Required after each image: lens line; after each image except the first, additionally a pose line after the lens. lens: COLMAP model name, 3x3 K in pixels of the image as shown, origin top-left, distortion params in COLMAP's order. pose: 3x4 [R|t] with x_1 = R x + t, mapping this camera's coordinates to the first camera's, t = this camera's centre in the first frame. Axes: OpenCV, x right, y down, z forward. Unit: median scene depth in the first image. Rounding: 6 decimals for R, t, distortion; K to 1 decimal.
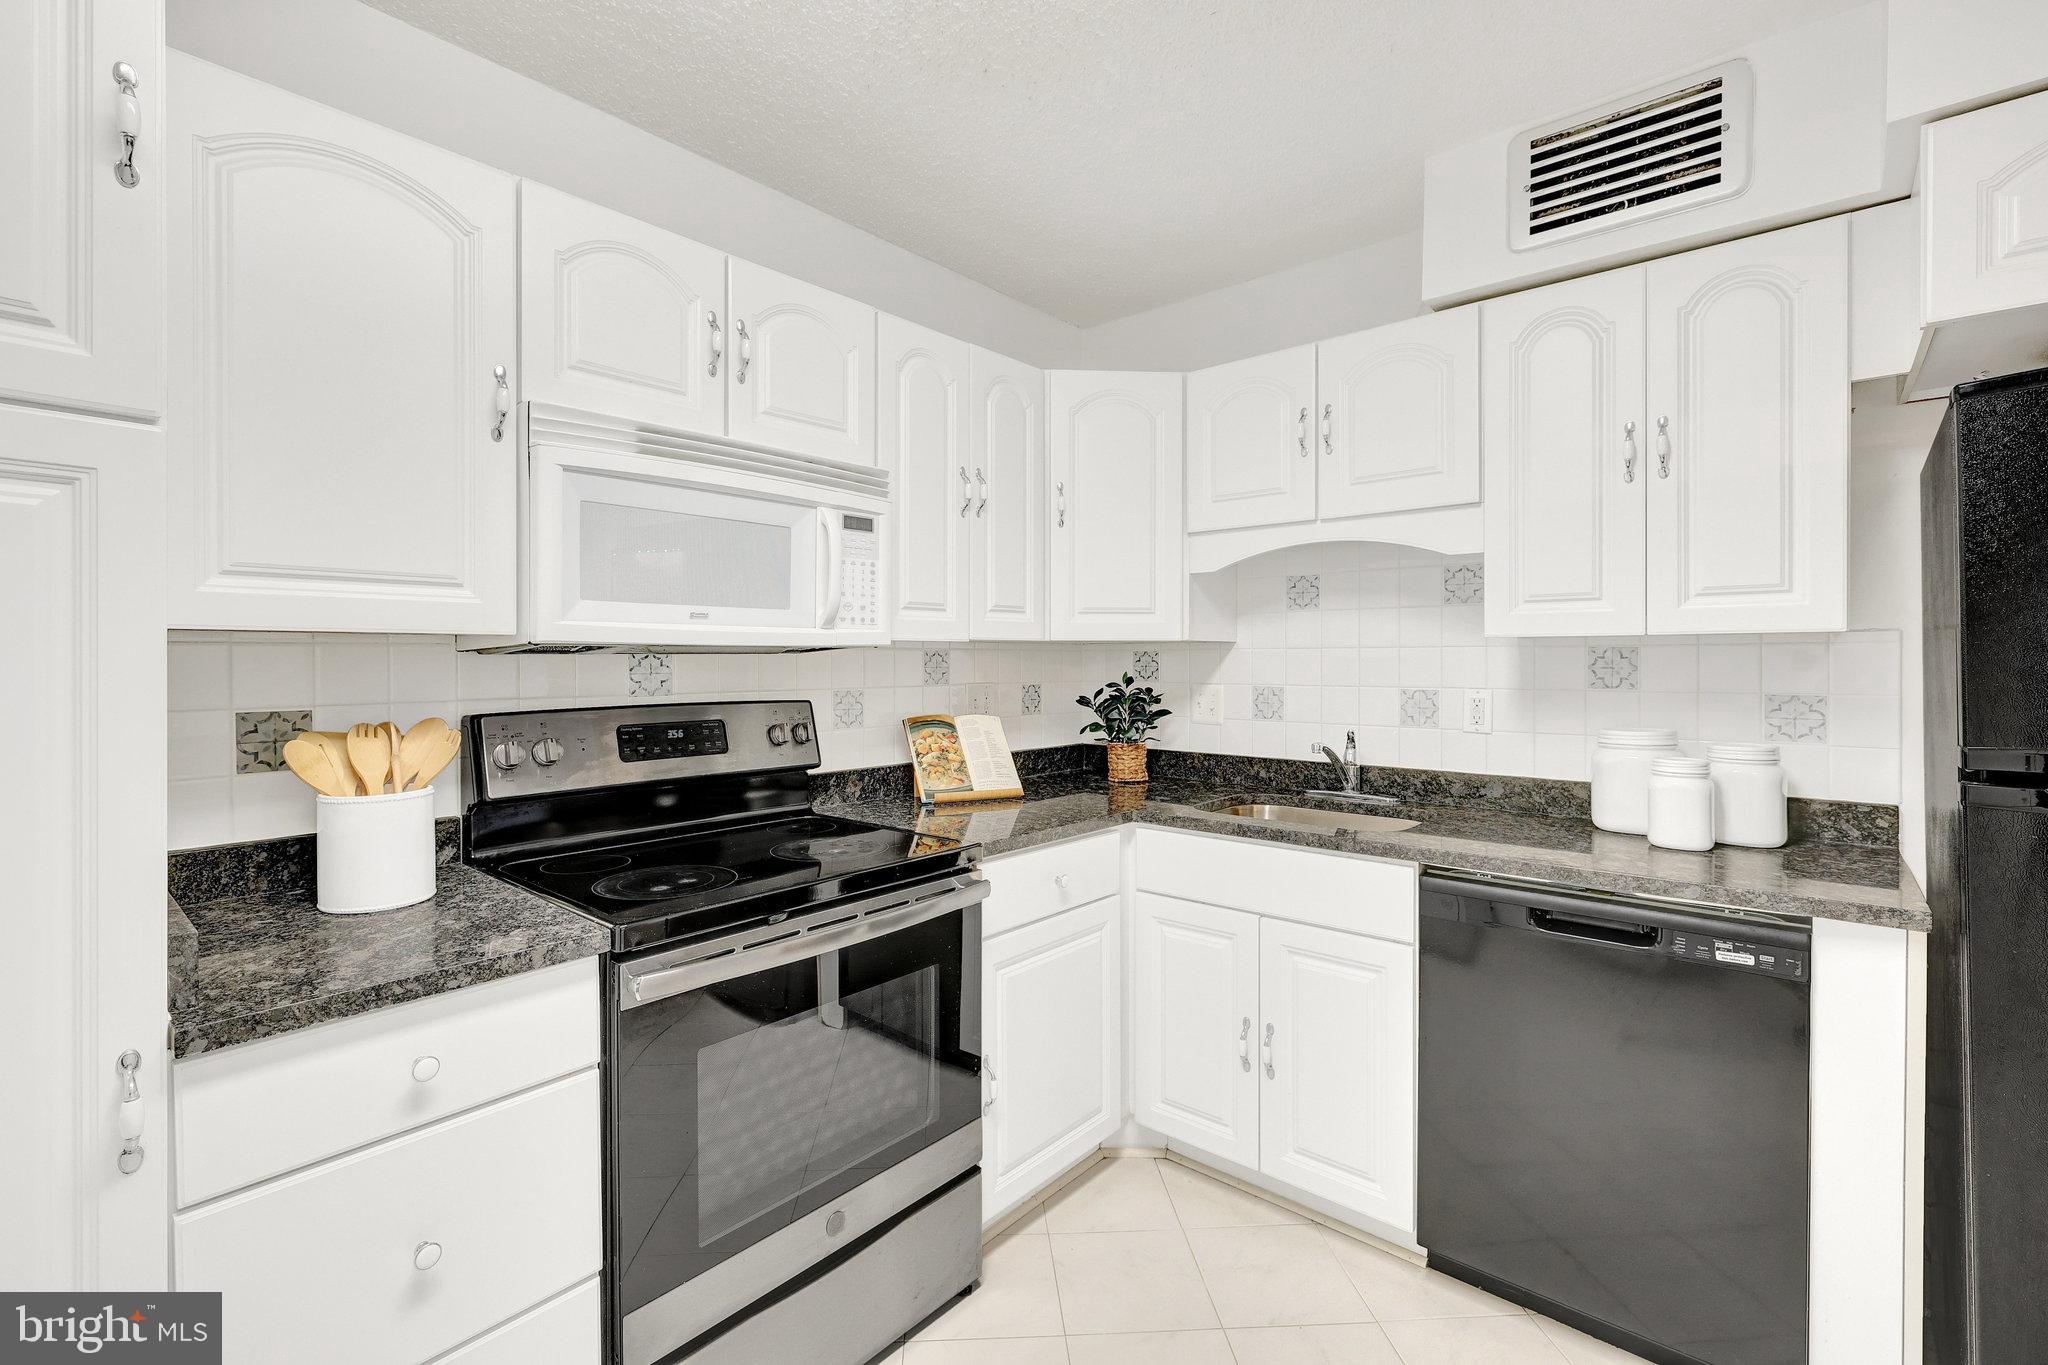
lens RADIAL K [[894.3, 0, 1015.3], [0, 894.3, 664.6], [0, 0, 1]] dist [-0.001965, -0.000332]
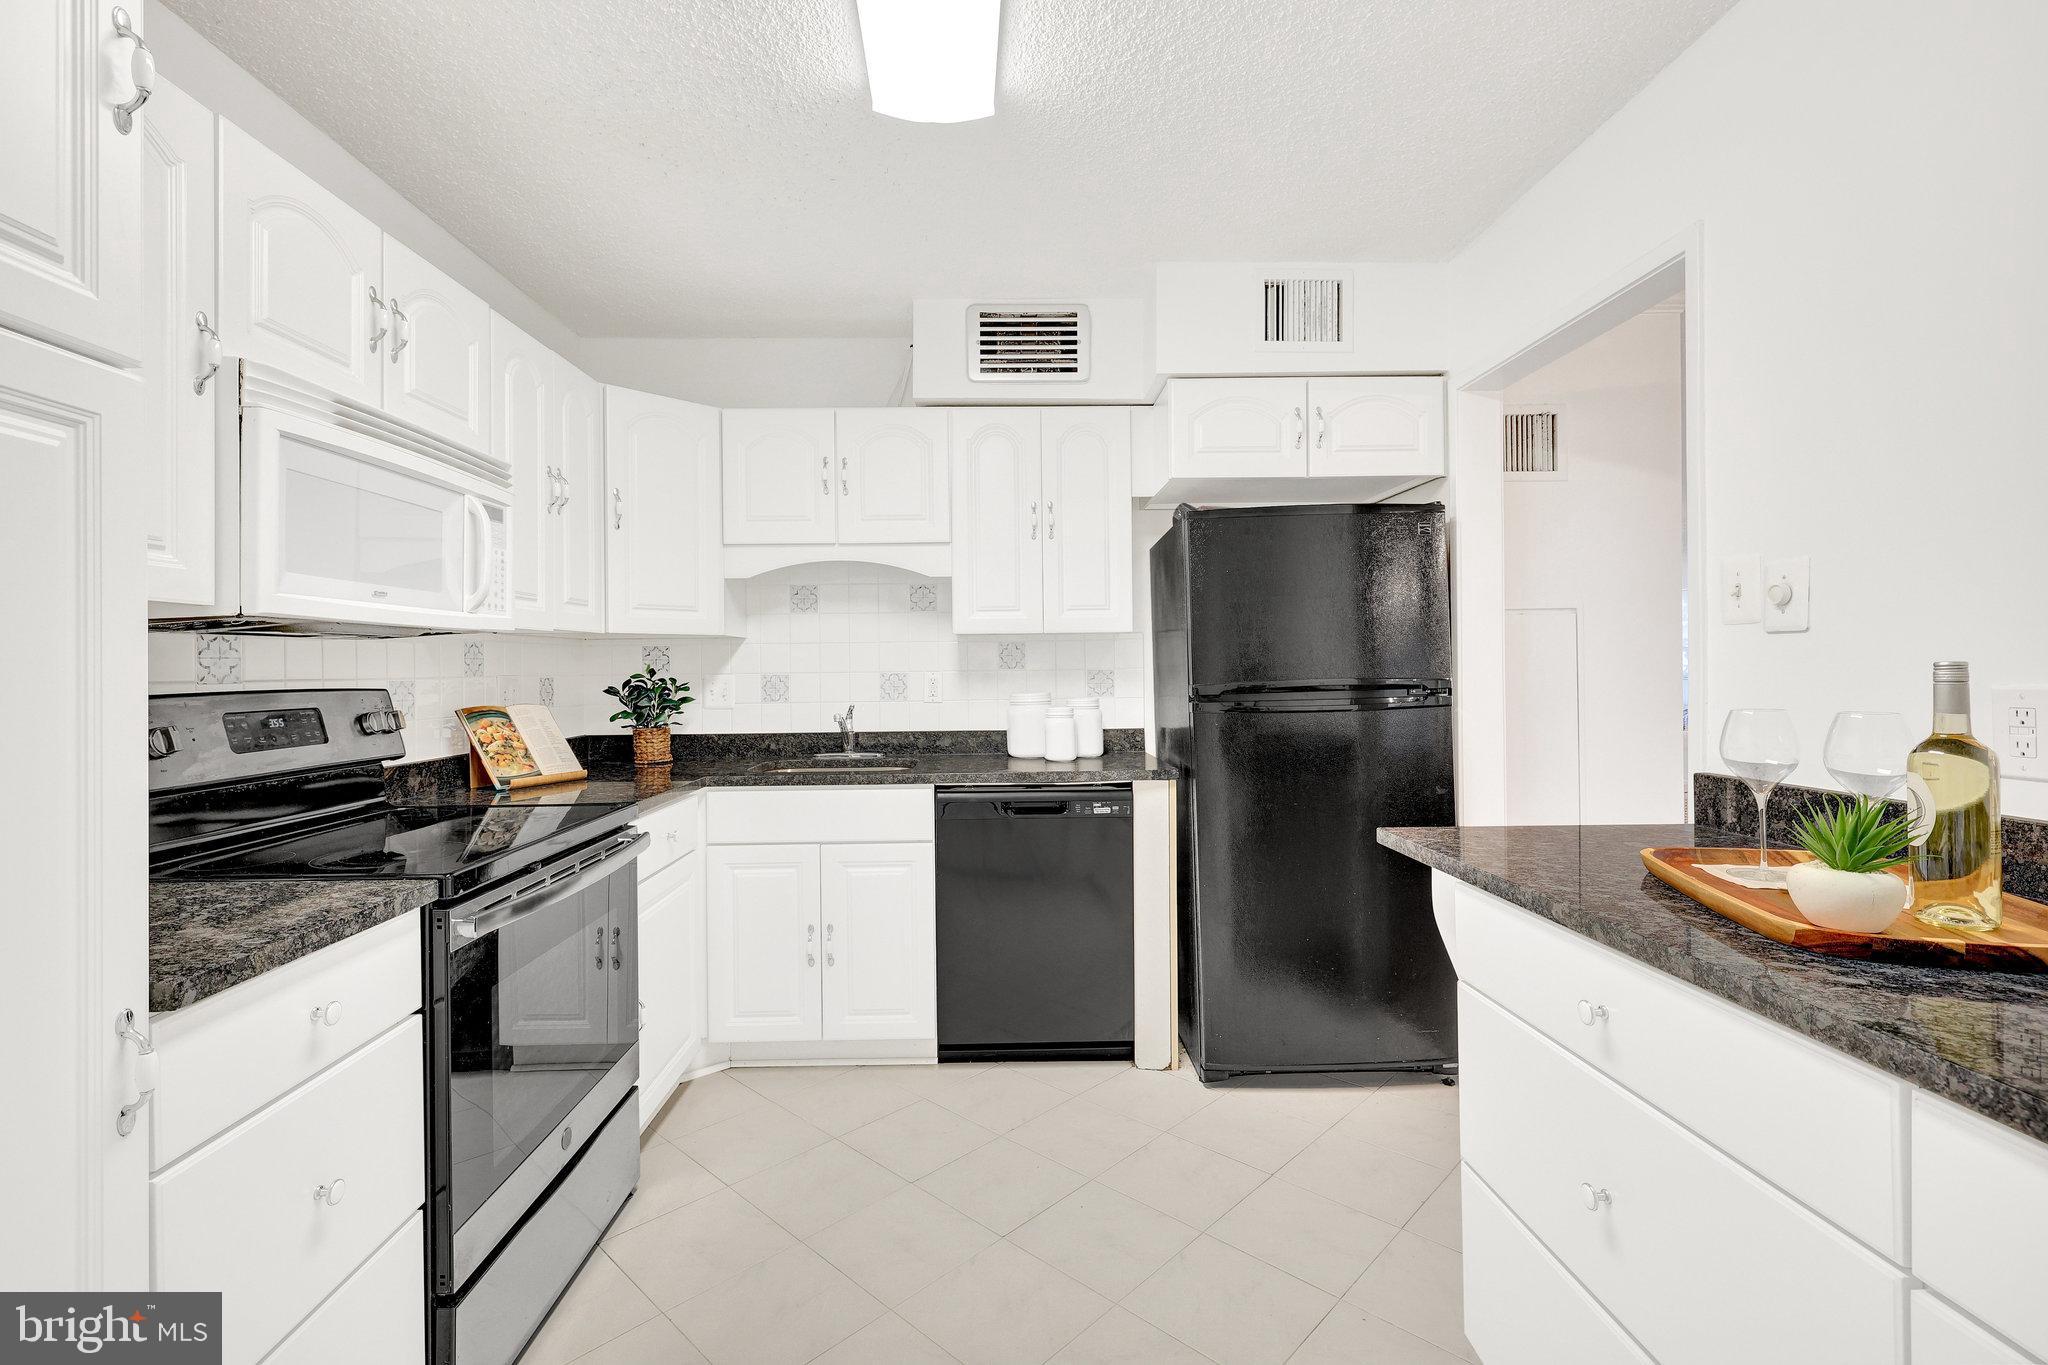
lens RADIAL K [[905.1, 0, 1010.9], [0, 905.1, 661.7], [0, 0, 1]] dist [0.000019, -0.000088]
pose [[0.740243, -0.003648, 0.672330, -0.405953], [0.014701, 0.999834, -0.010761, 0.032747], [-0.672179, 0.017849, 0.740174, -0.170601]]
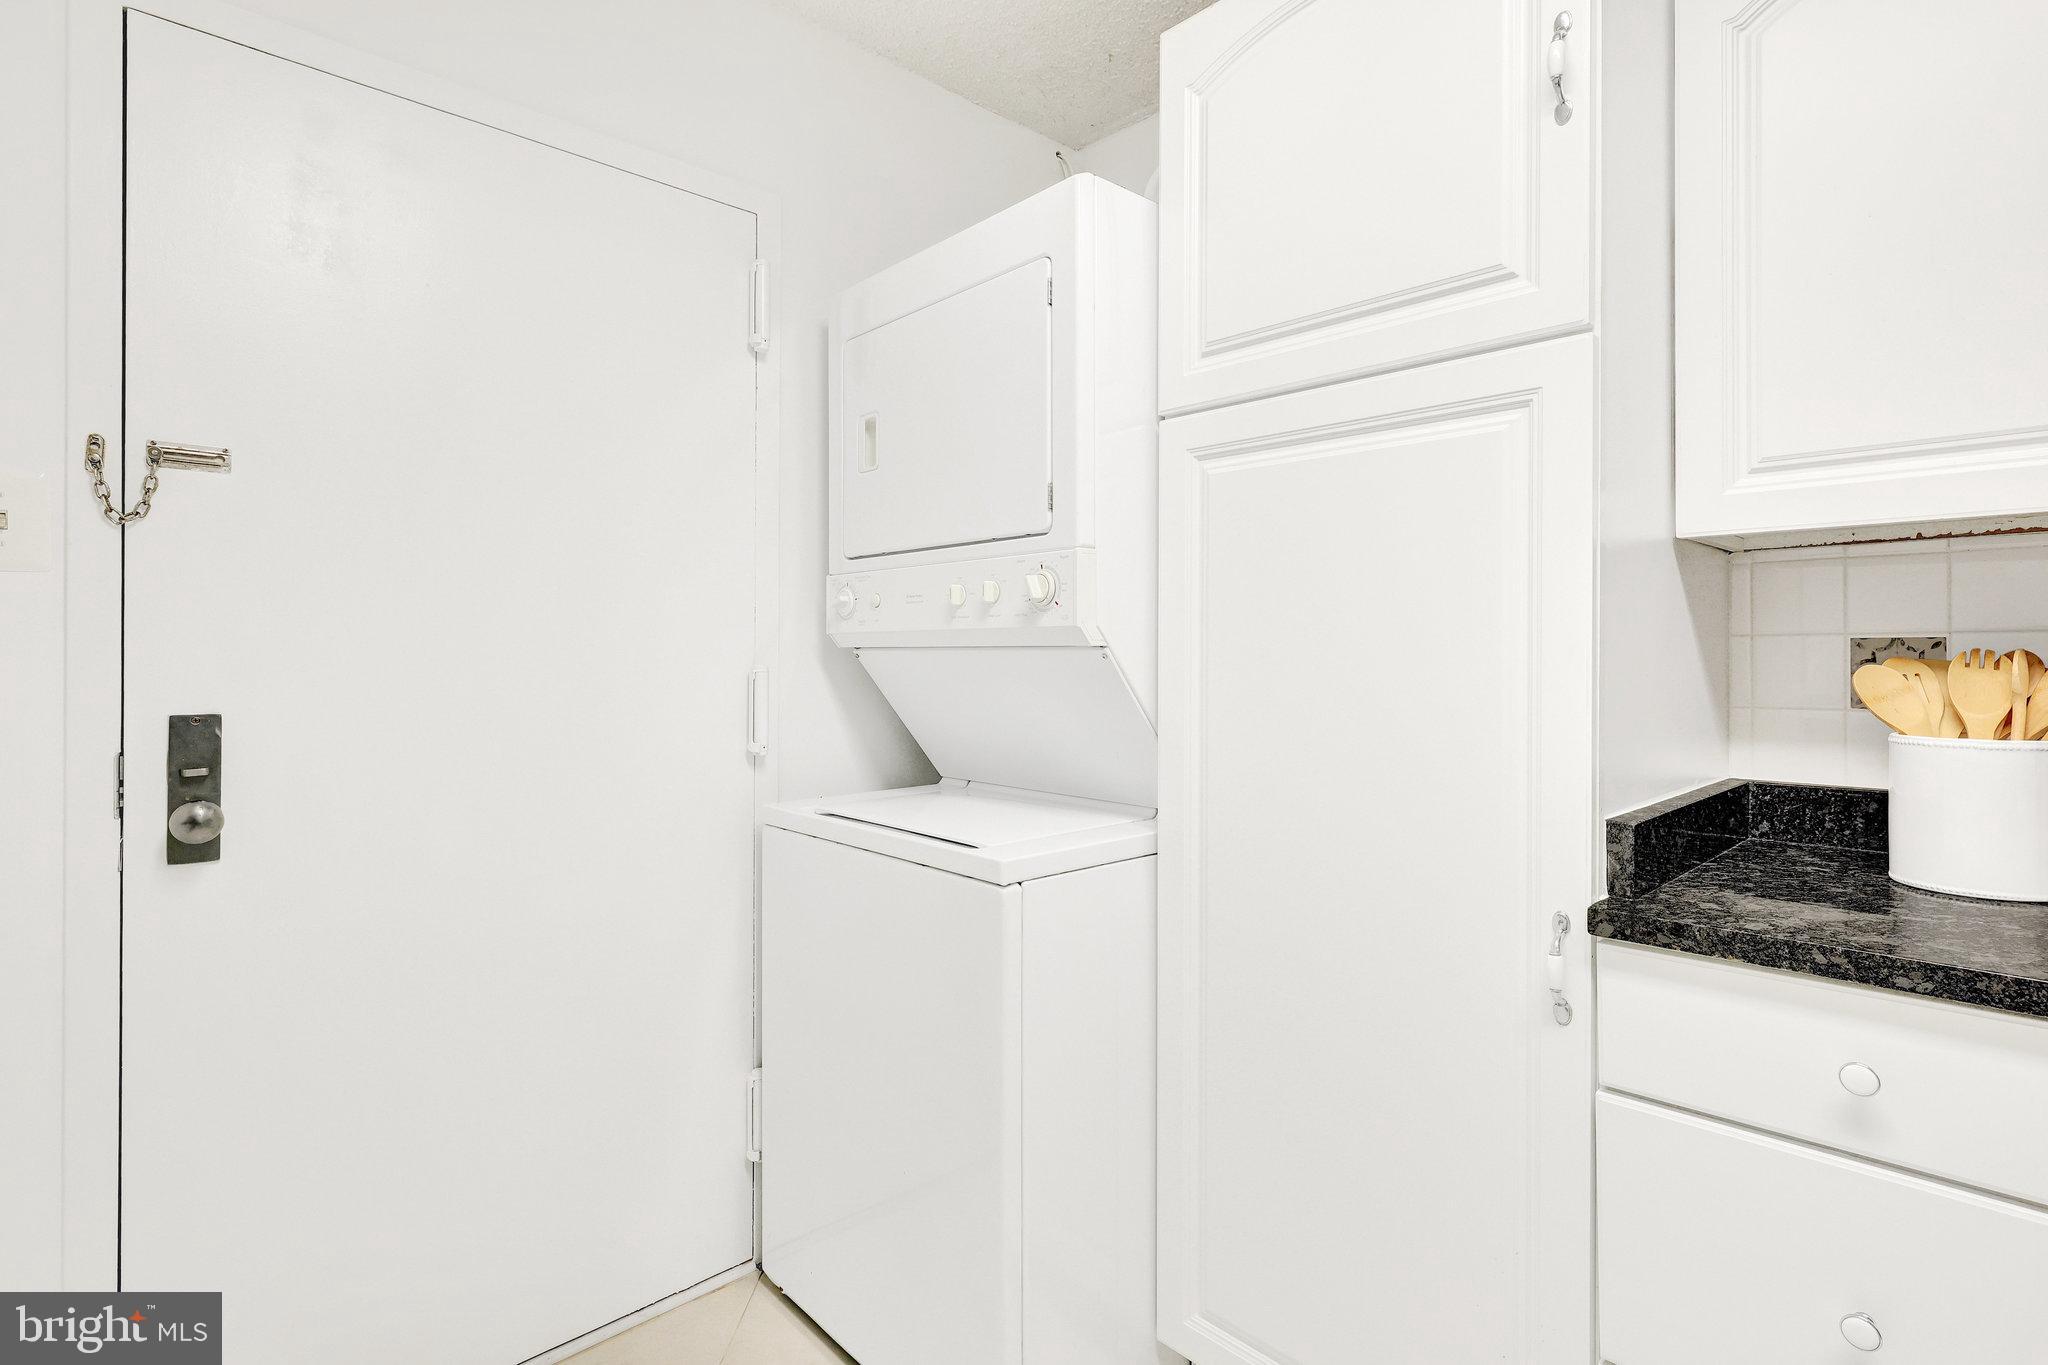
lens RADIAL K [[1002.5, 0, 1011.5], [0, 1002.5, 648.0], [0, 0, 1]] dist [-0.005886, -0.000754]
pose [[-0.100759, -0.006427, -0.994890, 0.126488], [-0.008114, 0.999951, -0.005638, 0.052599], [0.994878, 0.007504, -0.100807, 0.194212]]
